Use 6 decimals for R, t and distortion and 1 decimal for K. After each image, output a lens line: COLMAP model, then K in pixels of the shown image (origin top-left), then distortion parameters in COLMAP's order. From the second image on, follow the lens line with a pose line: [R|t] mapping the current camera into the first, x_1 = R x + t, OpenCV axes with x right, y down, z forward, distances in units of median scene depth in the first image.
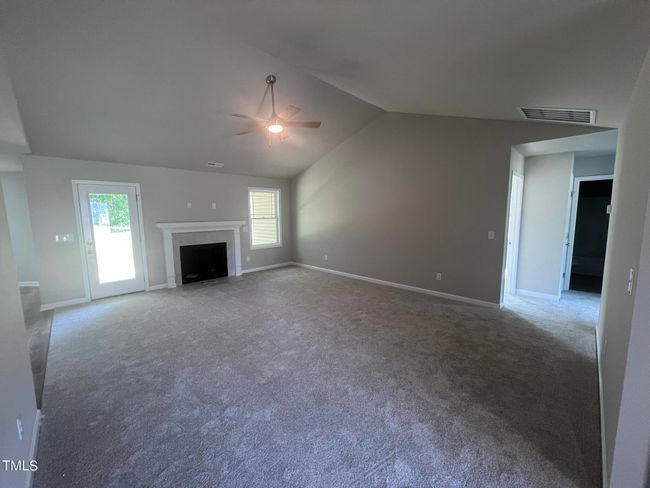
lens RADIAL K [[262.1, 0, 323.8], [0, 262.1, 243.6], [0, 0, 1]] dist [0.001299, 0.000070]
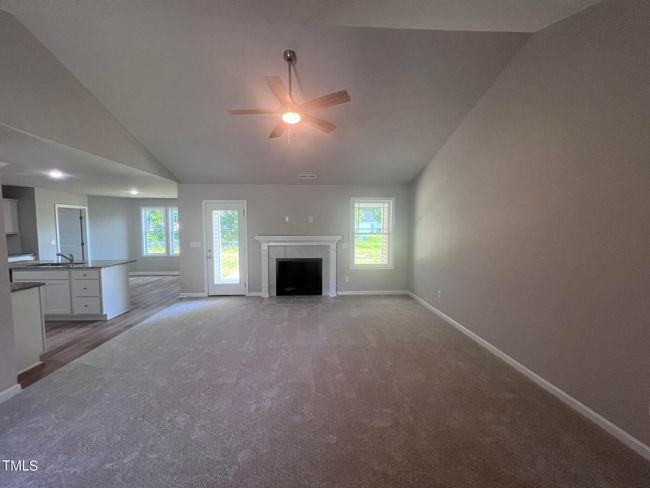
lens RADIAL K [[262.1, 0, 324.7], [0, 262.1, 243.7], [0, 0, 1]] dist [0.001299, 0.000070]
pose [[0.741769, 0.054245, -0.668458, 0.279392], [-0.086659, 0.996120, -0.015329, -0.047970], [0.665033, 0.069299, 0.743592, 0.352009]]
